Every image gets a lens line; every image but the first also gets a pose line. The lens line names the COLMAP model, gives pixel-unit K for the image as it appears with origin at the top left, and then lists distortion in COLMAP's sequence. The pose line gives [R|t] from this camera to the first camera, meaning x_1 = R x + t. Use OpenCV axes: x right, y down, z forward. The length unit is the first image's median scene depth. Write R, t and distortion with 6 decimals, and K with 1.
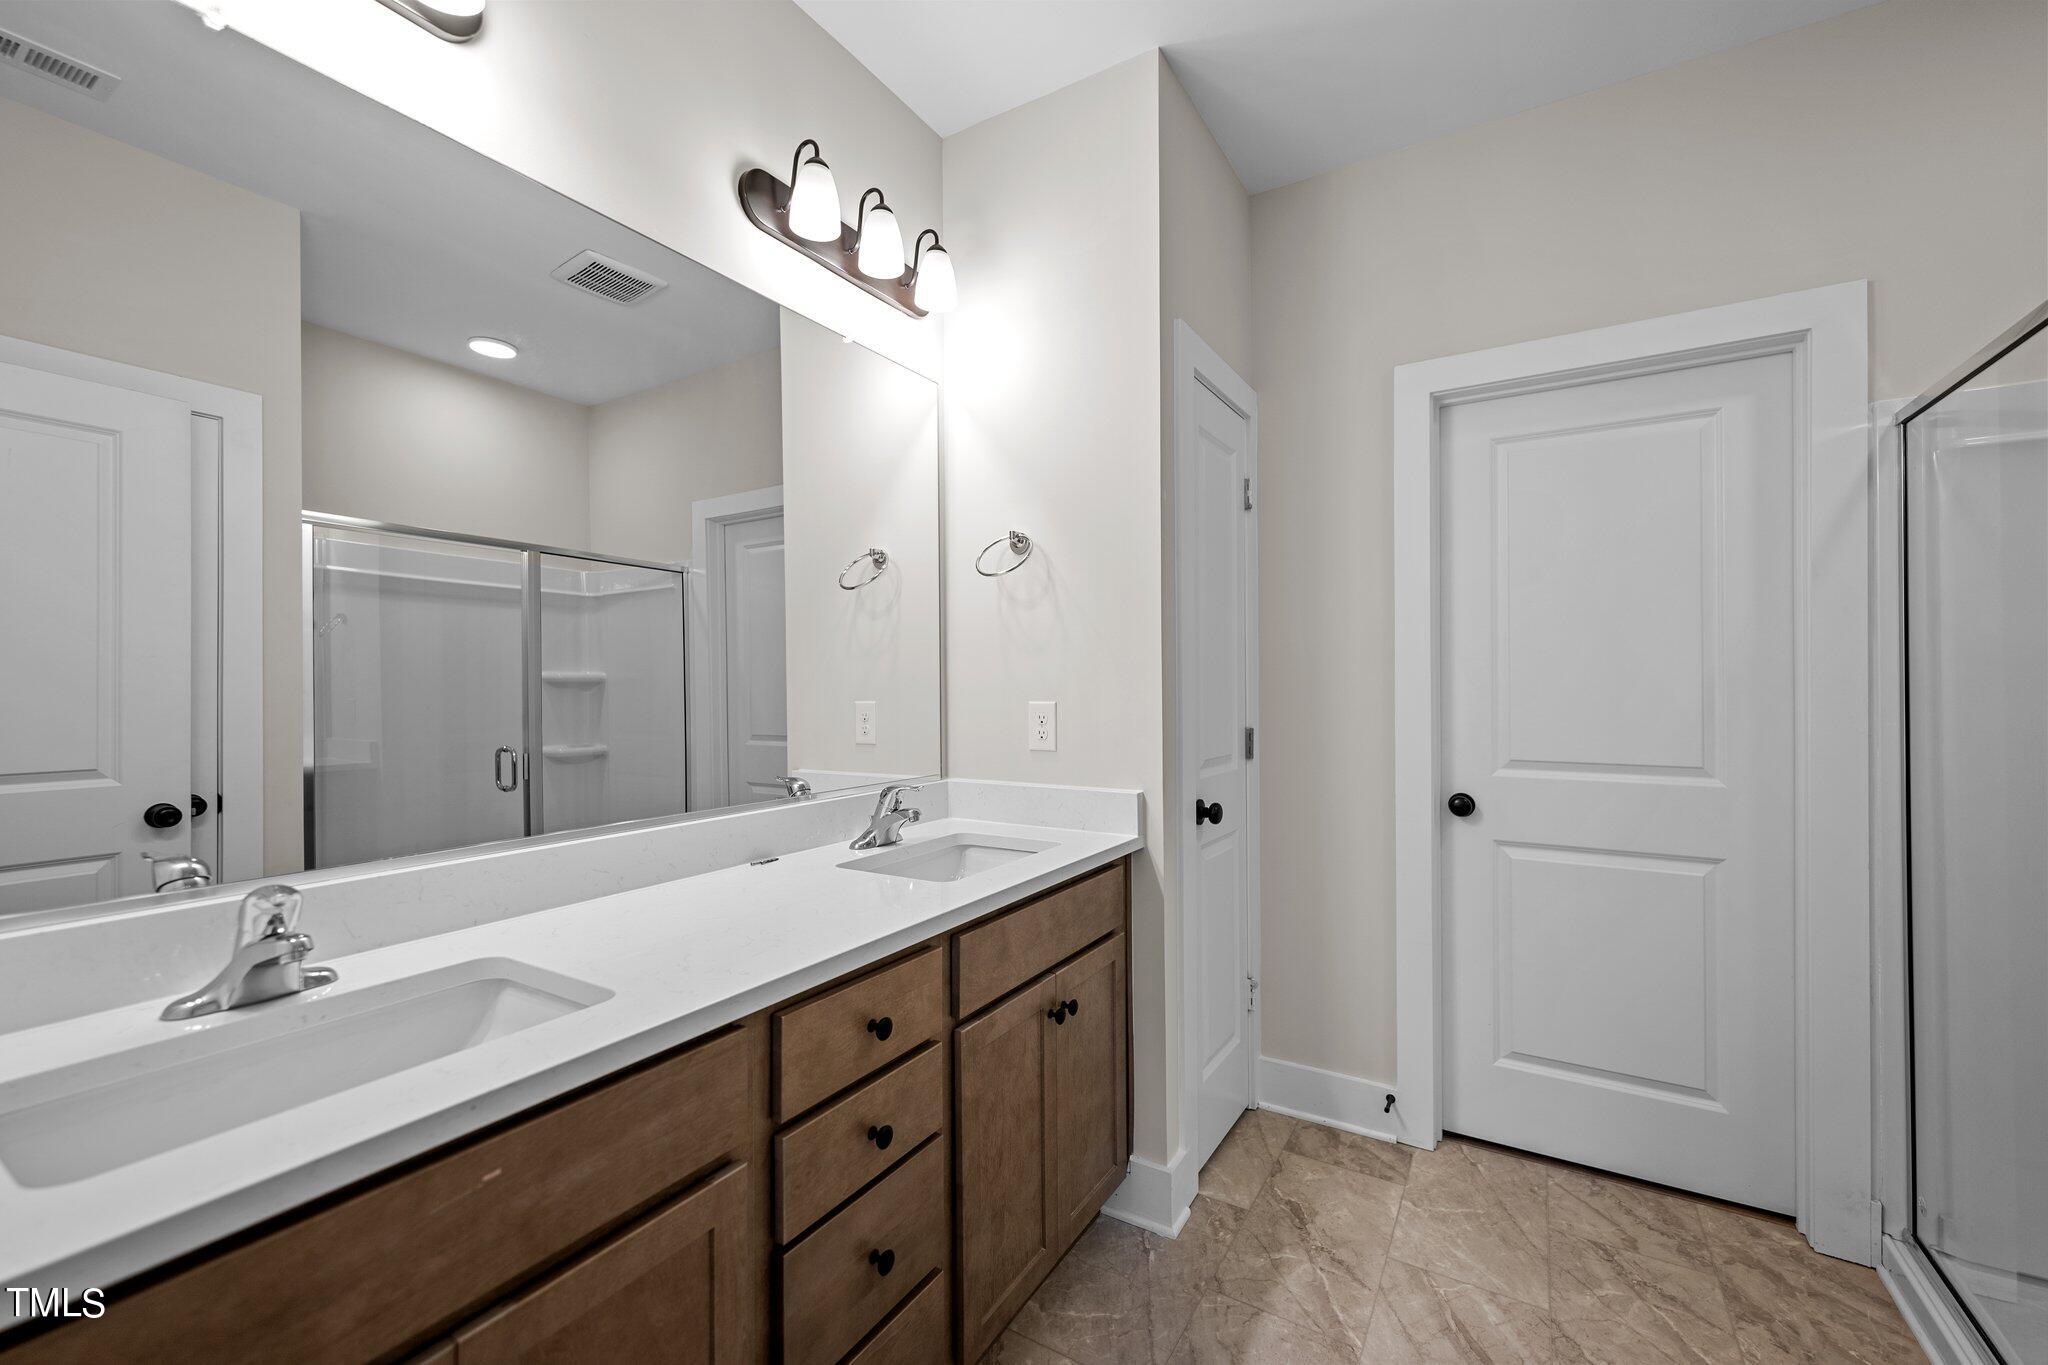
lens RADIAL K [[832.7, 0, 1024.0], [0, 832.7, 682.5], [0, 0, 1]] dist [0.001432, -0.000123]
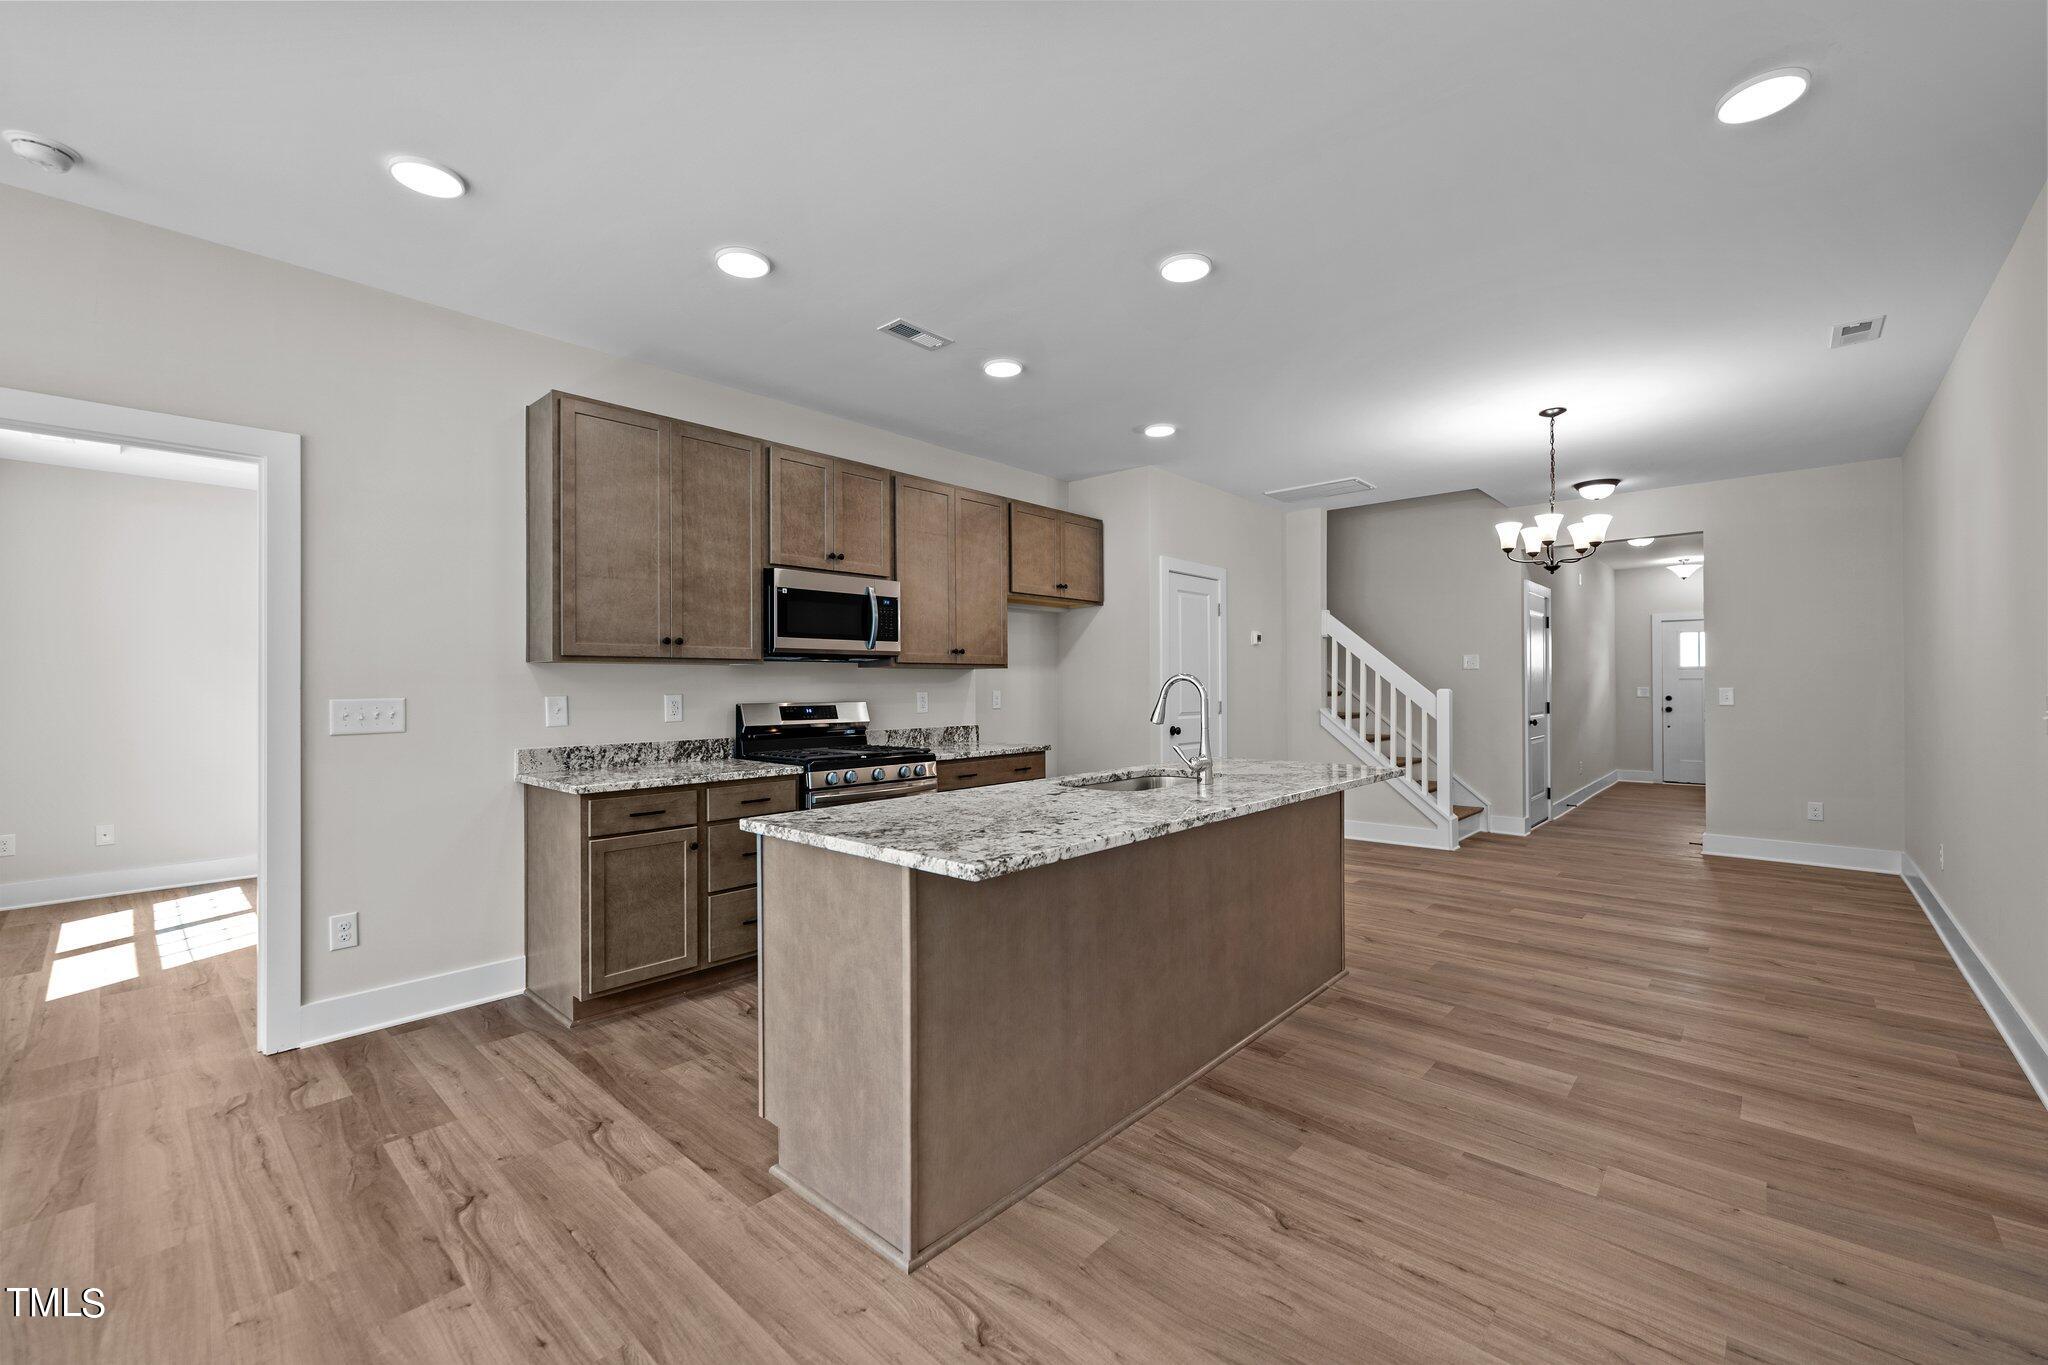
lens RADIAL K [[835.4, 0, 1024.0], [0, 835.4, 682.5], [0, 0, 1]] dist [0.003804, 0.000236]
pose [[0.256353, 0.004262, 0.966574, -2.416175], [-0.000068, 0.999990, -0.004392, 0.009949], [-0.966583, 0.001060, 0.256351, 0.924935]]
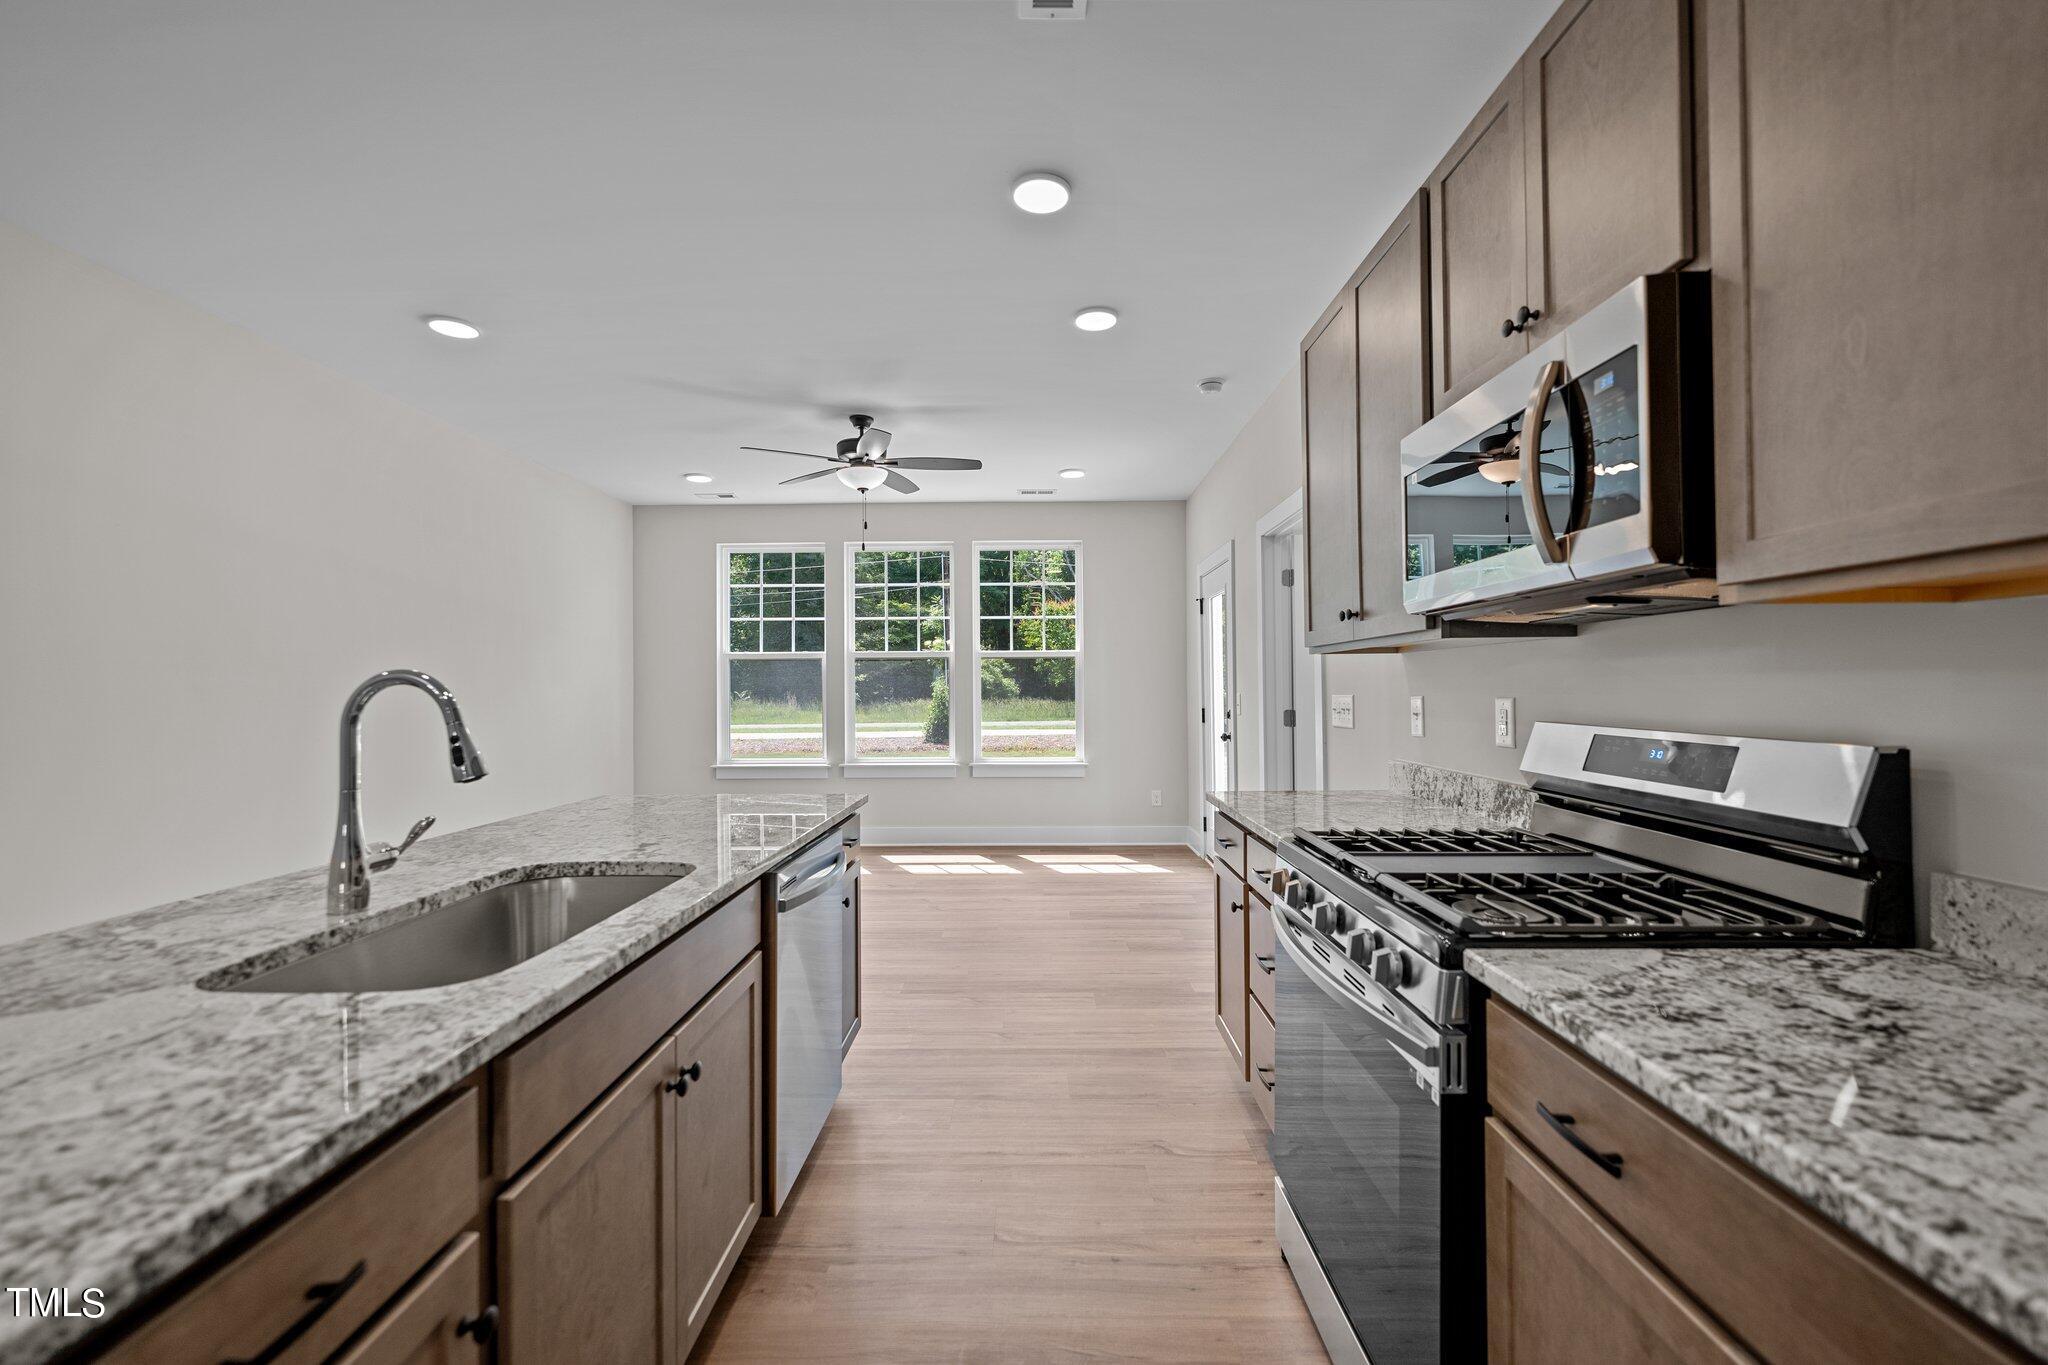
lens RADIAL K [[832.7, 0, 1024.0], [0, 832.7, 682.5], [0, 0, 1]] dist [0.001432, -0.000123]
pose [[0.447102, -0.007118, -0.894454, 0.014175], [0.010796, 0.999938, -0.002561, 0.006106], [0.894418, -0.008511, 0.447152, 1.184685]]
